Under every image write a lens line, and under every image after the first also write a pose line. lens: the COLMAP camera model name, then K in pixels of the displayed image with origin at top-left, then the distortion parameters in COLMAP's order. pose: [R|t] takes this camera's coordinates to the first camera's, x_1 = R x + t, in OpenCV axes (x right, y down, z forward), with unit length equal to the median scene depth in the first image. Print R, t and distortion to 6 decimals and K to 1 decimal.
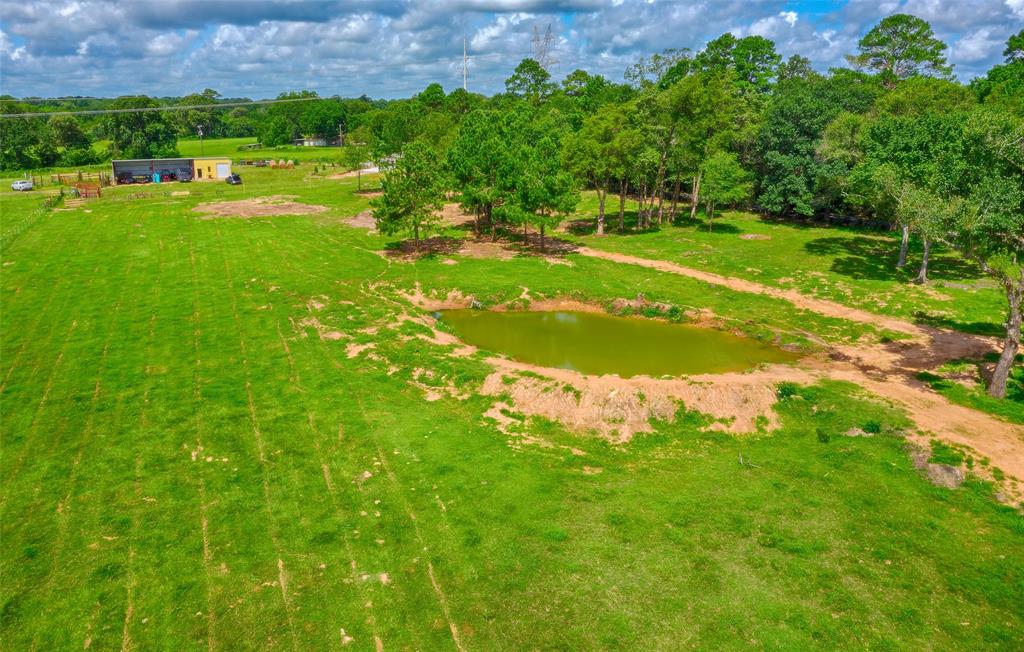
lens RADIAL K [[752.4, 0, 518.0], [0, 752.4, 324.3], [0, 0, 1]] dist [-0.044876, -0.000960]
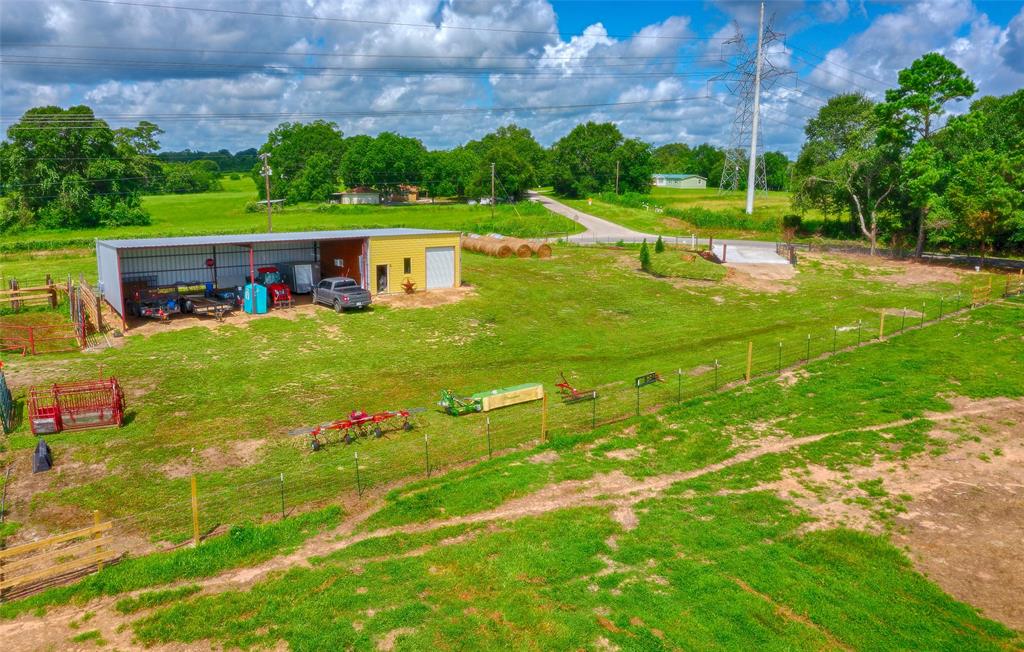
lens RADIAL K [[752.4, 0, 512.8], [0, 752.4, 318.3], [0, 0, 1]] dist [-0.044876, -0.000960]
pose [[0.988767, -0.023985, 0.147525, -0.747839], [0.036574, 0.995860, -0.083220, -0.278244], [-0.144919, 0.087681, 0.985551, 1.191723]]
